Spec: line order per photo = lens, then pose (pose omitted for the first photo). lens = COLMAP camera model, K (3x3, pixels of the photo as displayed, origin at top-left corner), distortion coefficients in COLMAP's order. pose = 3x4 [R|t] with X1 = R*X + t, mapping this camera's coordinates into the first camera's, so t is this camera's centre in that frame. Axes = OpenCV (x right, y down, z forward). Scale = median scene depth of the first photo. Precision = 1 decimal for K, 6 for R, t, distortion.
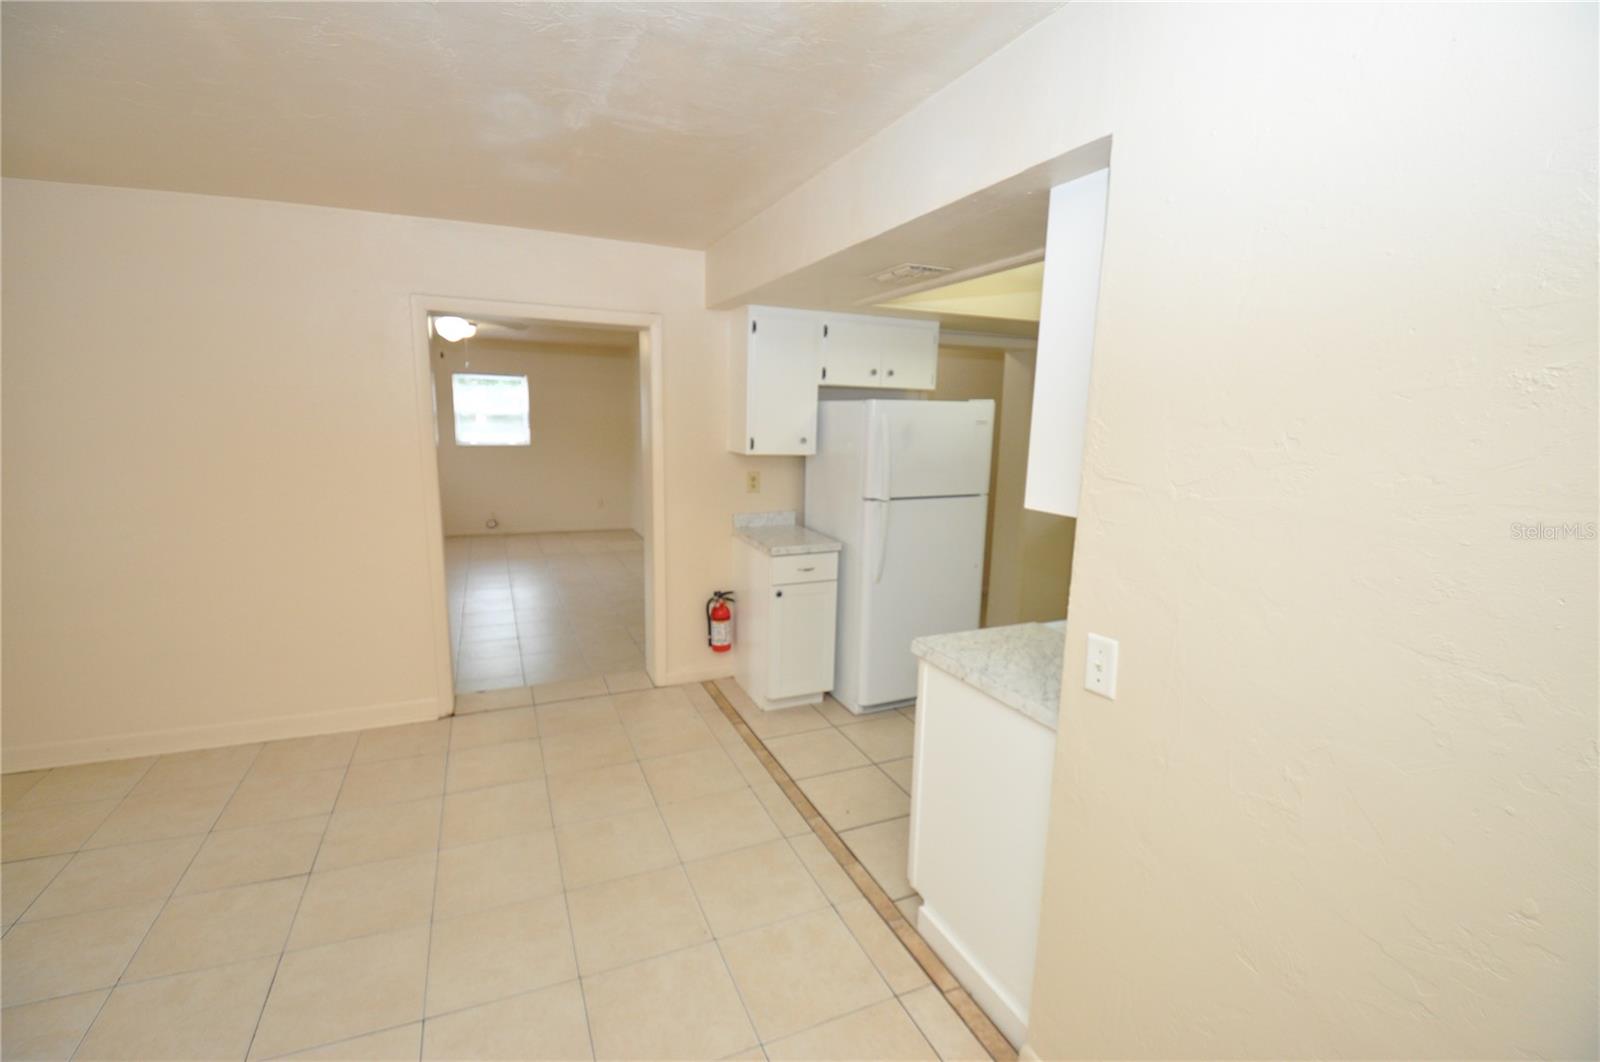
lens RADIAL K [[704.1, 0, 799.4], [0, 704.1, 534.5], [0, 0, 1]] dist [-0.008612, -0.011412]
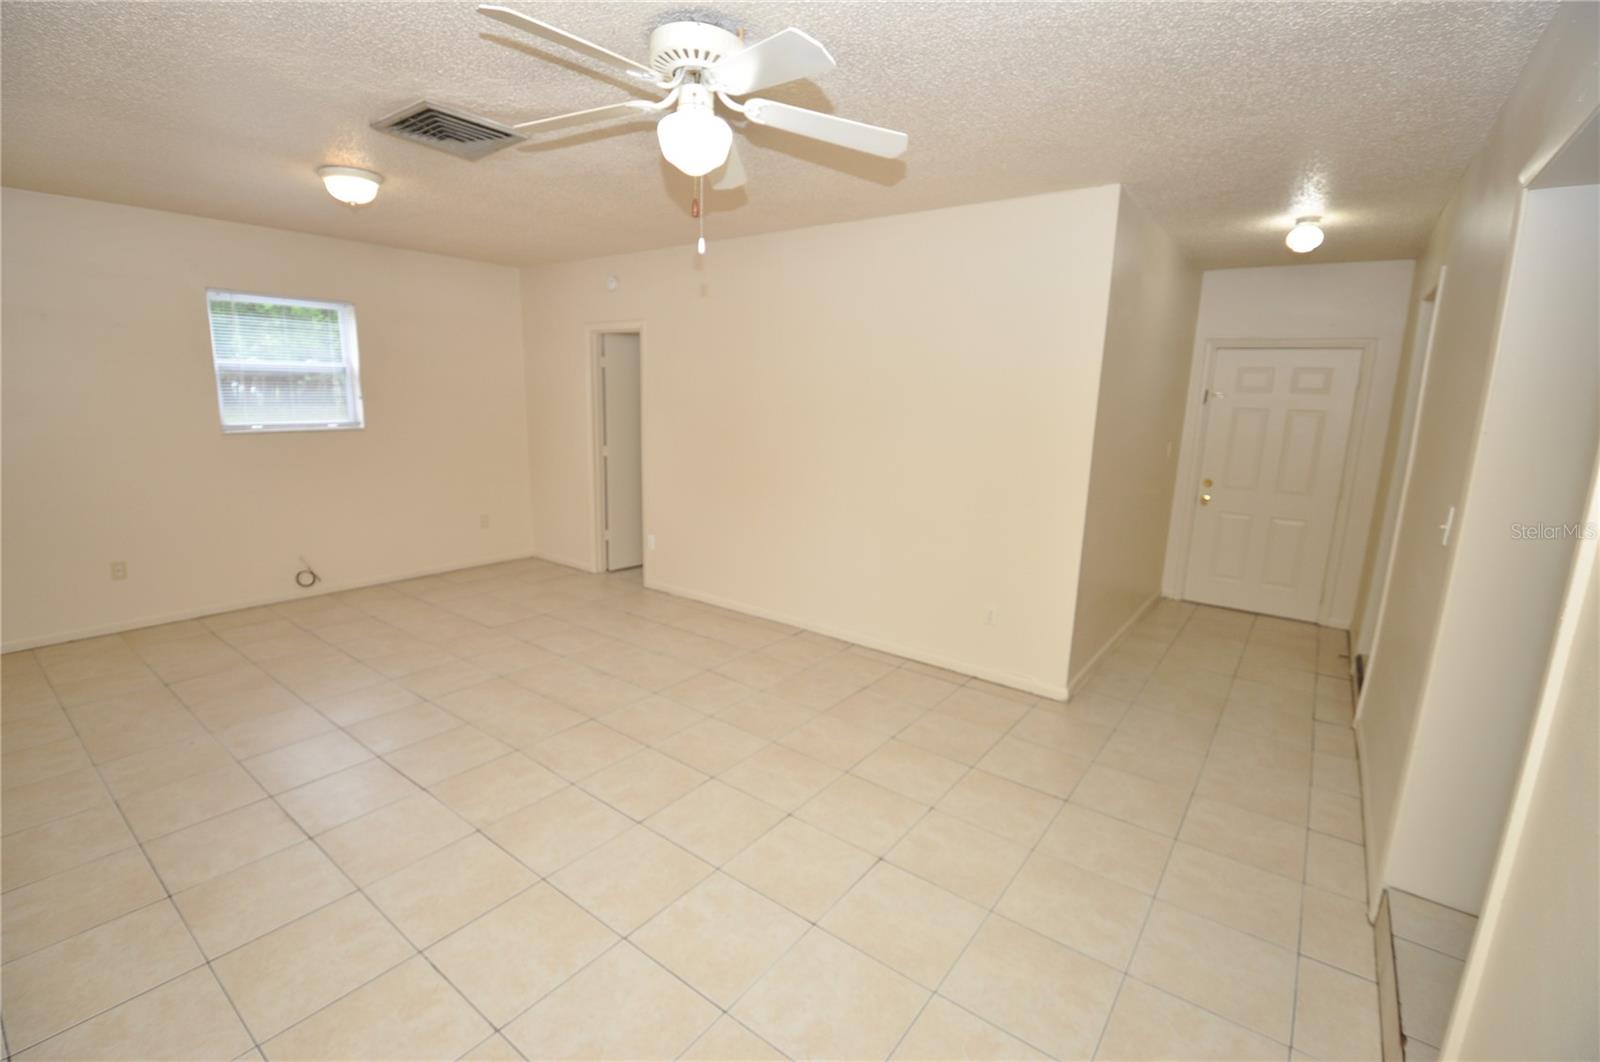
lens RADIAL K [[704.1, 0, 810.1], [0, 704.1, 531.6], [0, 0, 1]] dist [-0.008612, -0.011412]
pose [[0.861836, -0.099287, 0.497374, -0.939343], [0.076726, 0.994888, 0.065653, -0.142724], [-0.501350, -0.018421, 0.865048, 0.875333]]
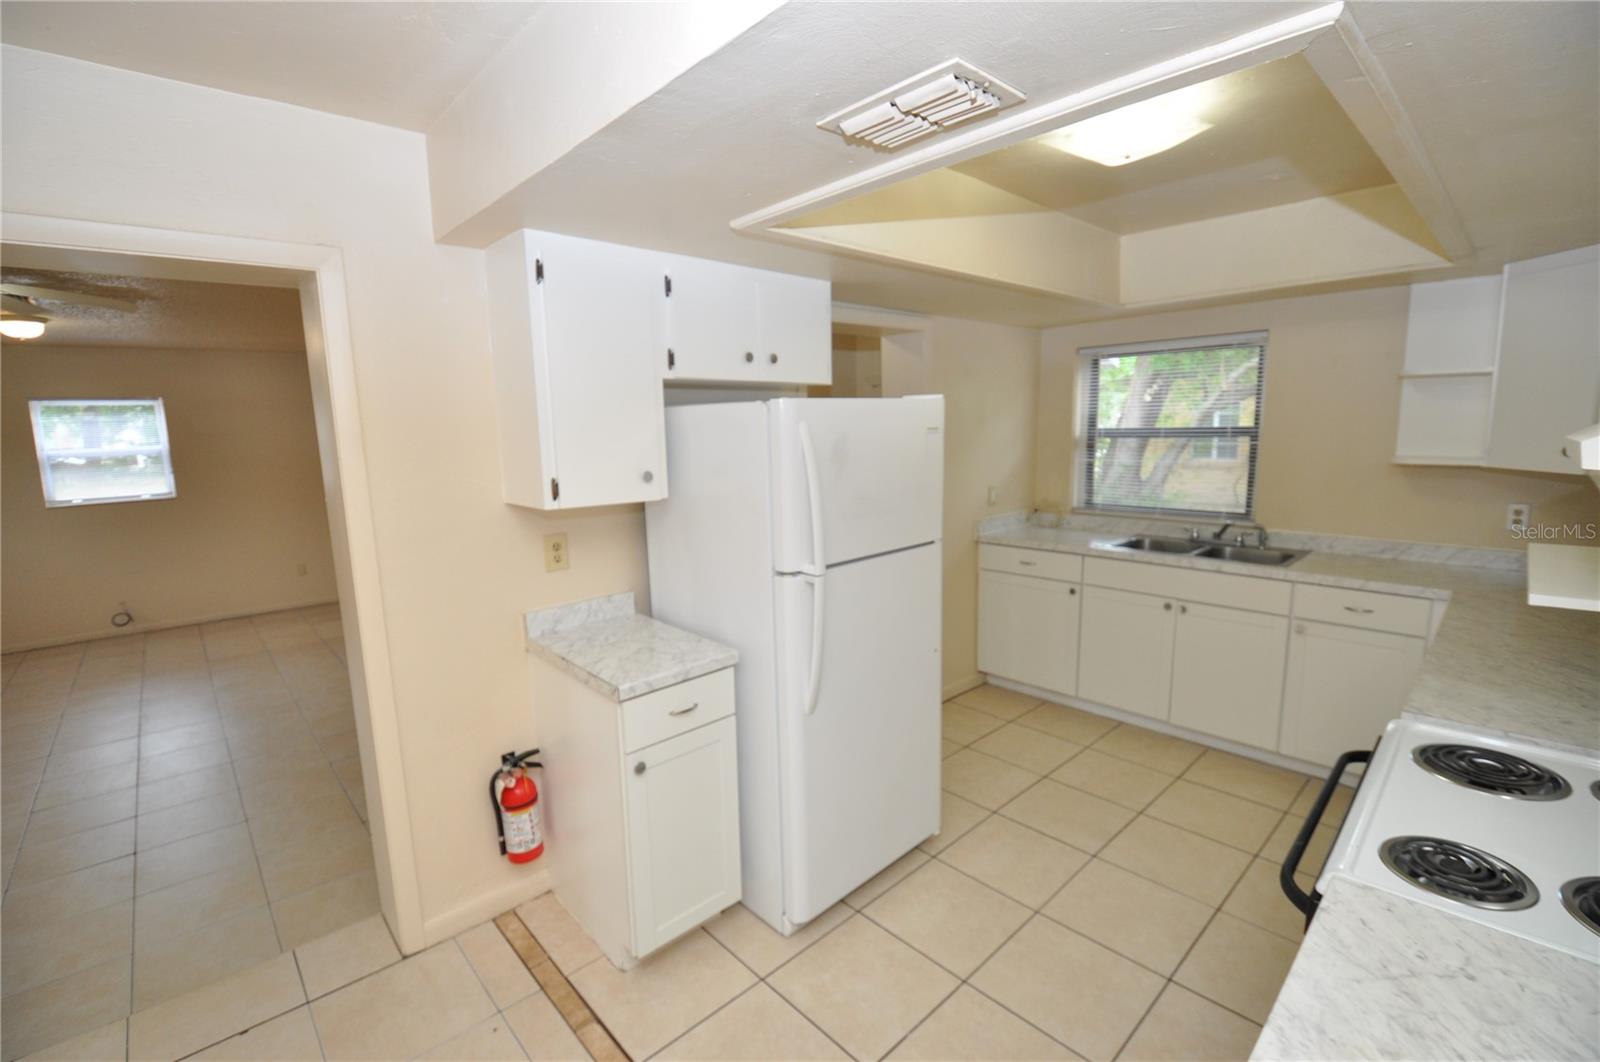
lens RADIAL K [[704.1, 0, 808.1], [0, 704.1, 528.0], [0, 0, 1]] dist [-0.008612, -0.011412]
pose [[0.941810, -0.093862, 0.322774, -0.057533], [0.102649, 0.994665, -0.010271, -0.069844], [-0.320088, 0.042805, 0.946420, 0.405524]]
